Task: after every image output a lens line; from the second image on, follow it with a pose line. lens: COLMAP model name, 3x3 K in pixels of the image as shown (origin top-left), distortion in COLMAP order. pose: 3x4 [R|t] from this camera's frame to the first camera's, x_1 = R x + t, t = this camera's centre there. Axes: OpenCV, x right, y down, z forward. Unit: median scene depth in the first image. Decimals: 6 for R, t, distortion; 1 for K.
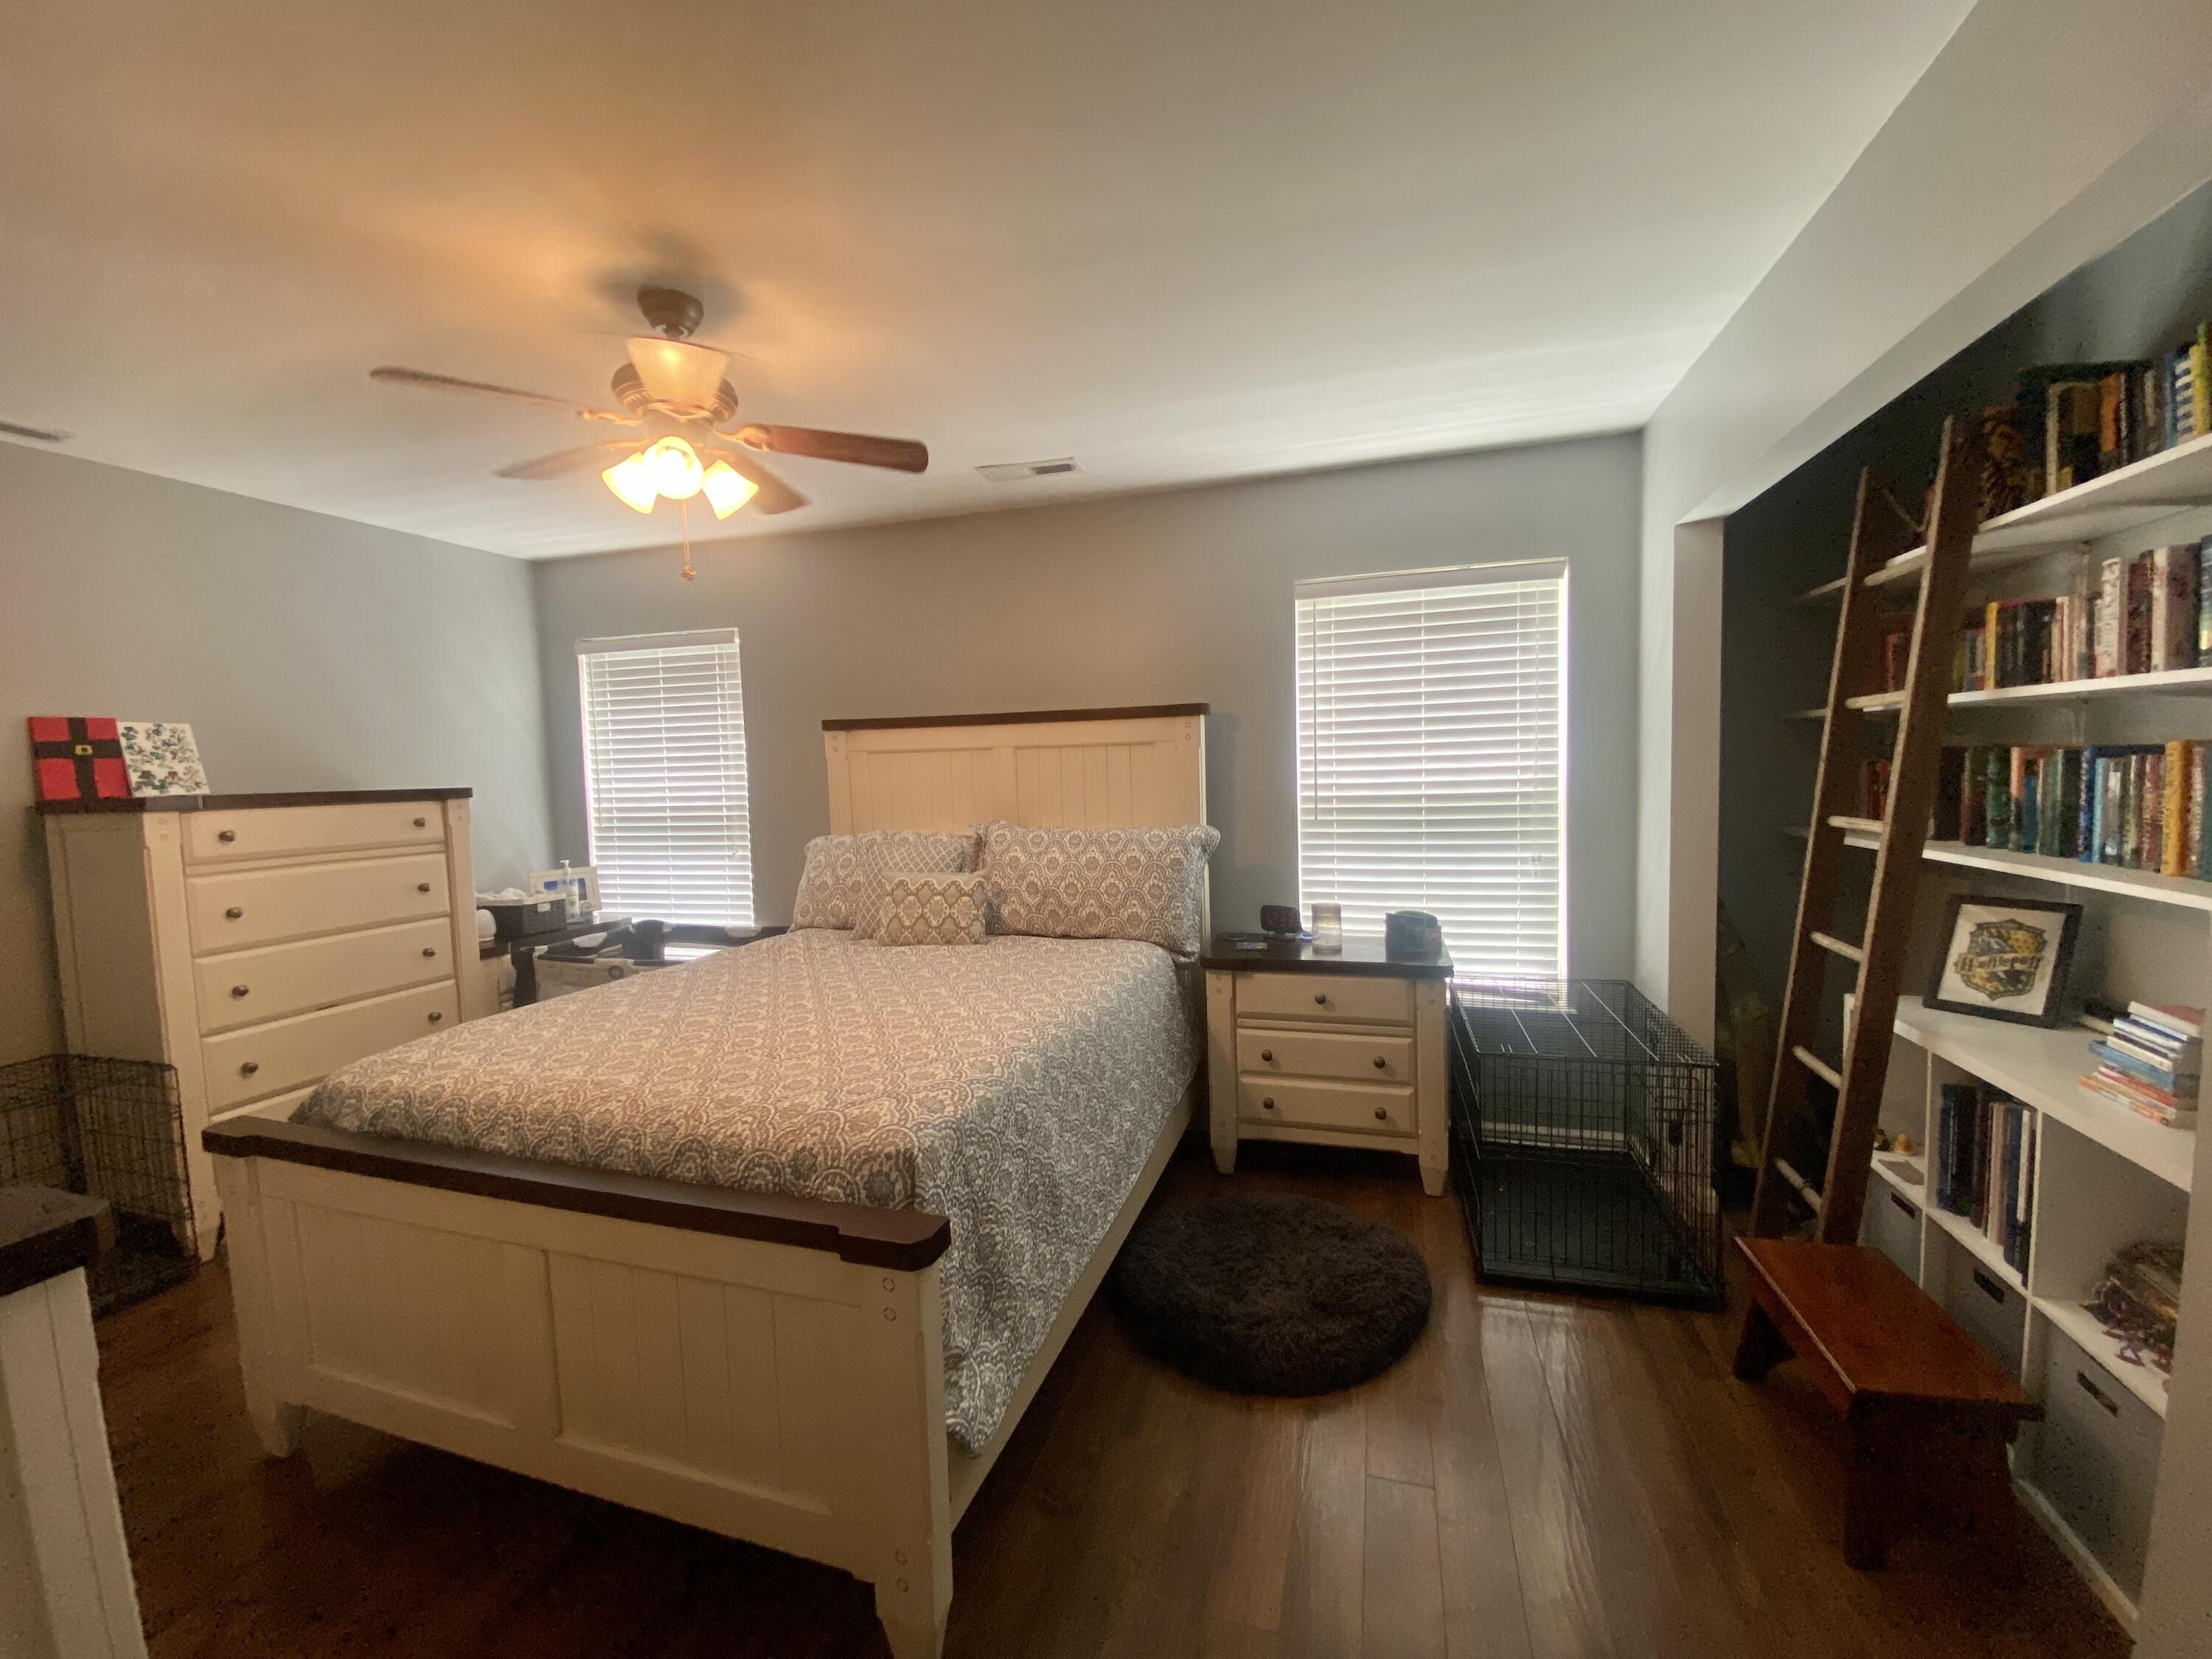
lens RADIAL K [[909.3, 0, 1106.0], [0, 909.3, 829.5], [0, 0, 1]] dist [0.032961, -0.029418]
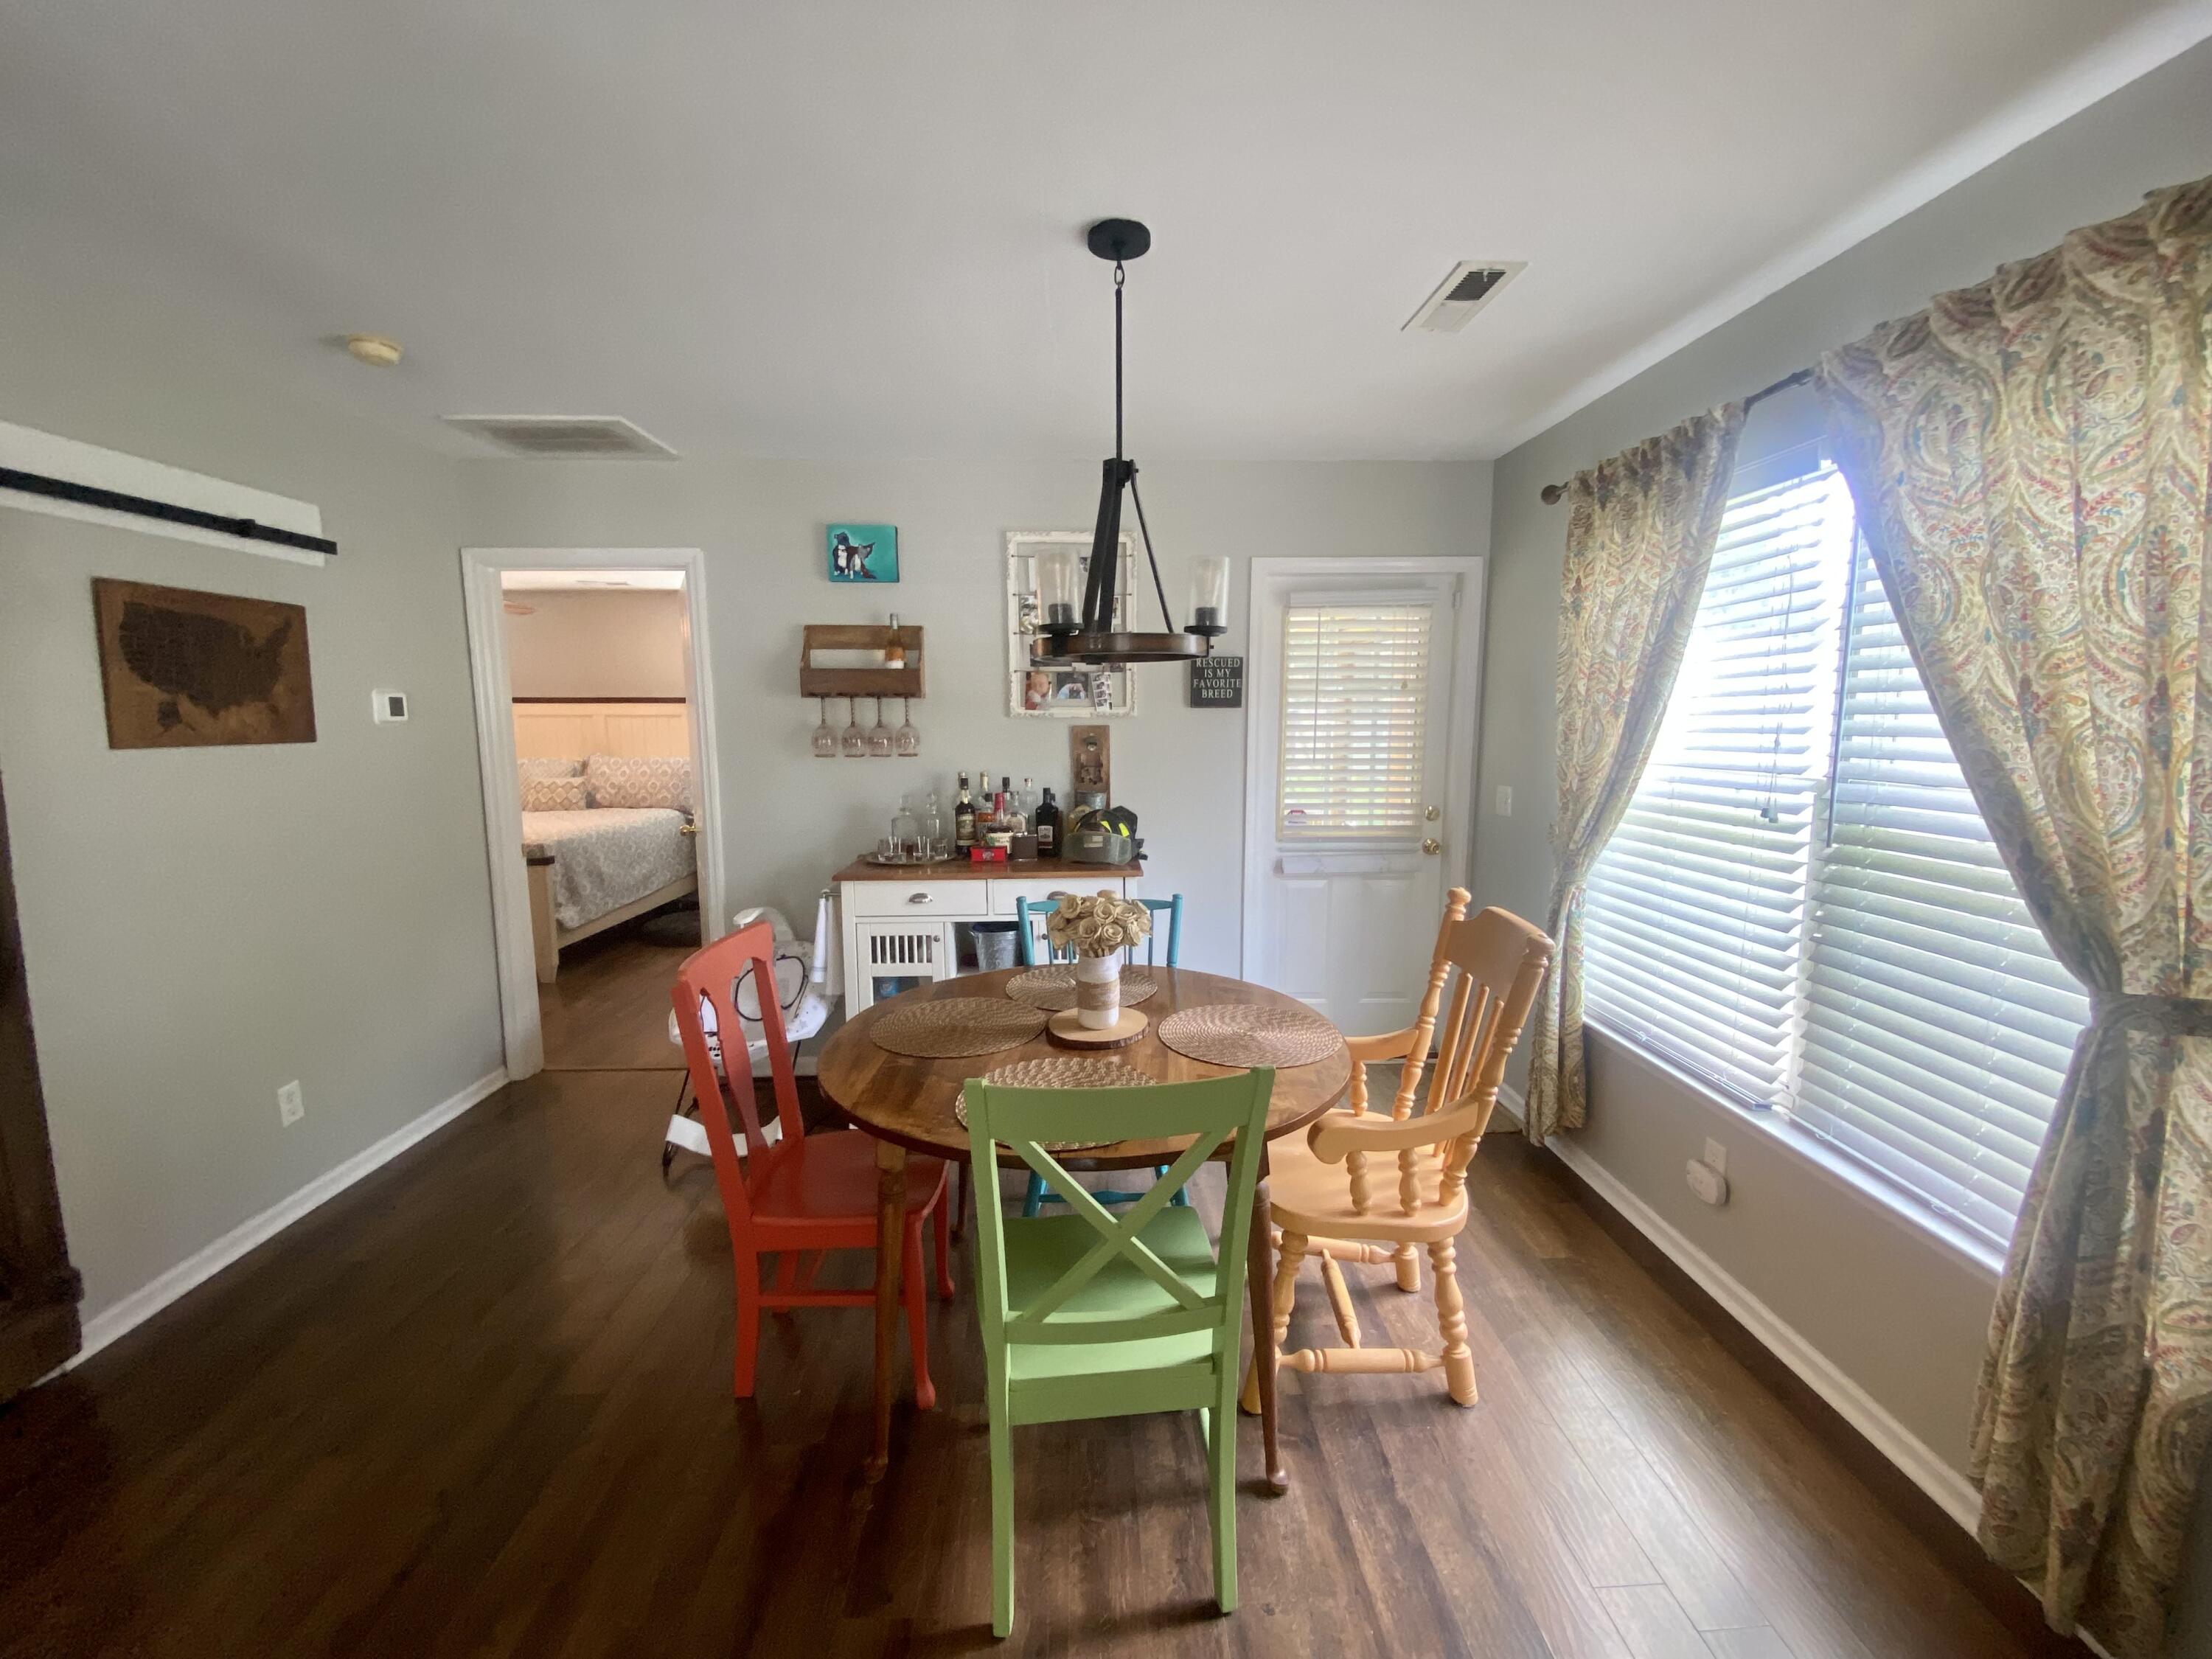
lens RADIAL K [[909.3, 0, 1106.0], [0, 909.3, 829.5], [0, 0, 1]] dist [0.032961, -0.029418]
pose [[0.948423, -0.017206, 0.316541, 0.324514], [0.001690, 0.998786, 0.049226, 0.064122], [-0.317003, -0.046152, 0.947301, -1.346270]]
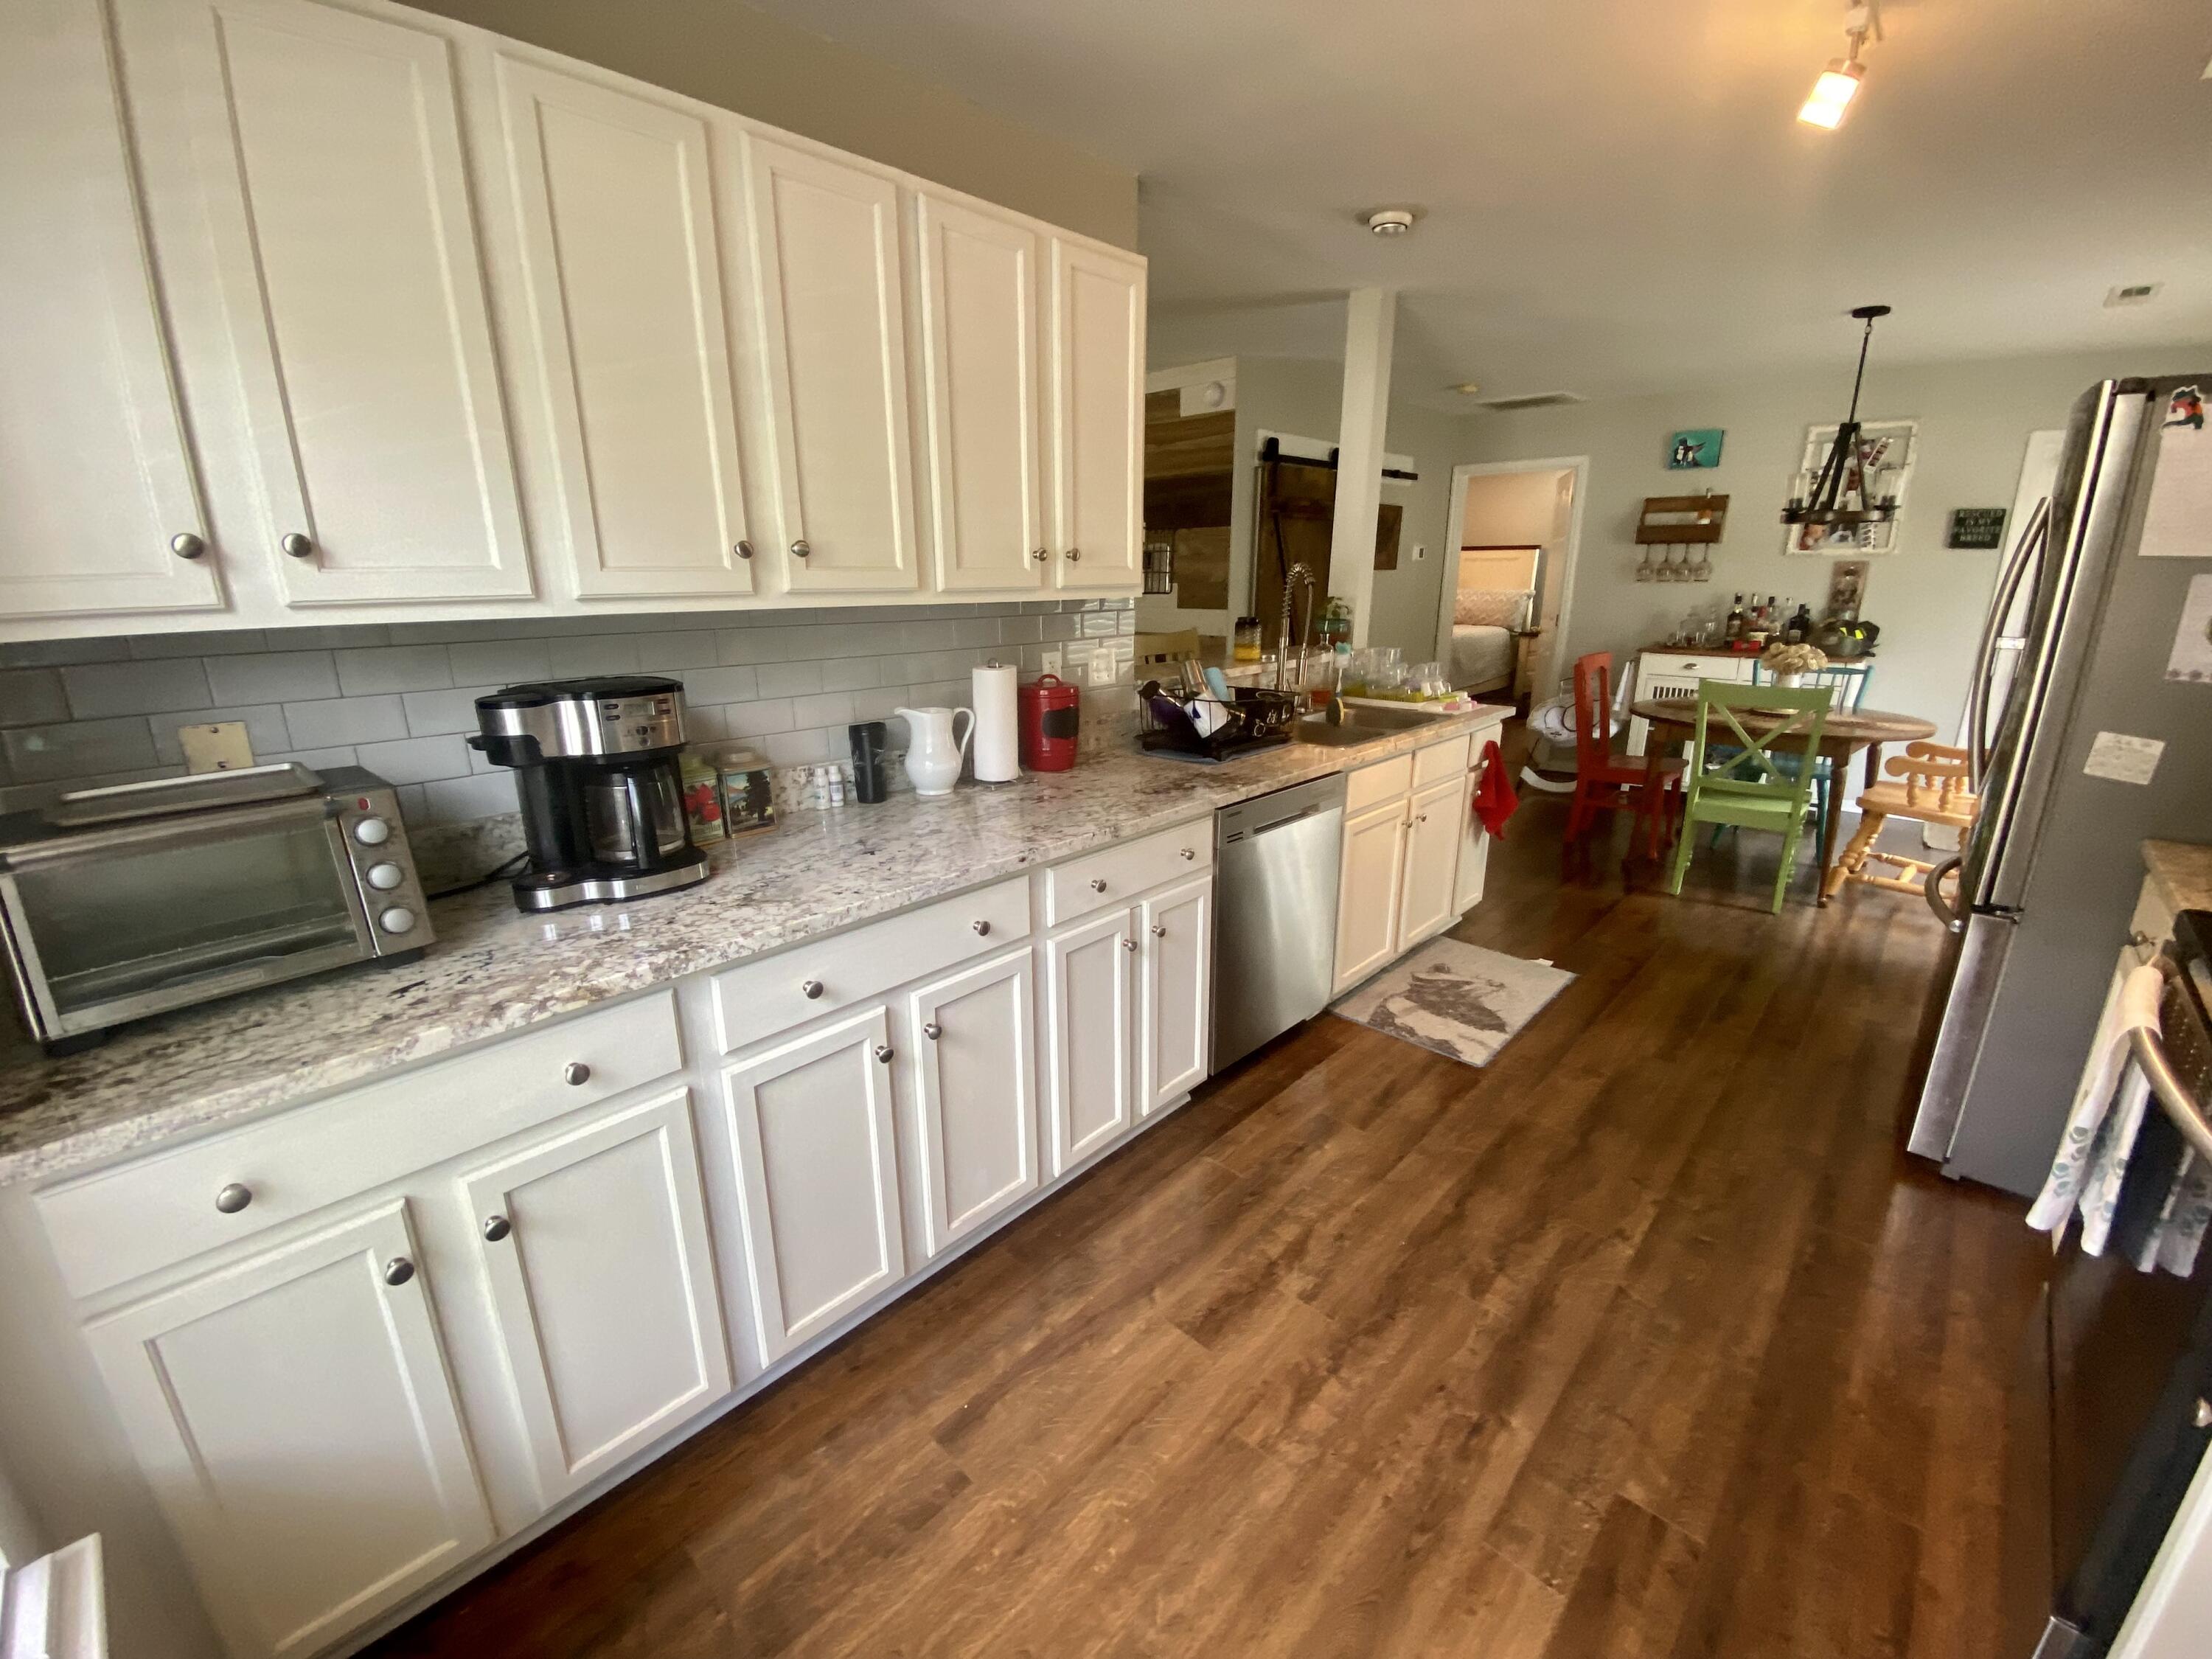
lens RADIAL K [[909.3, 0, 1106.0], [0, 909.3, 829.5], [0, 0, 1]] dist [0.032961, -0.029418]
pose [[0.897533, 0.143019, -0.417108, 0.225607], [-0.049758, 0.972747, 0.226469, 0.150652], [0.438130, -0.182509, 0.880189, -2.359251]]
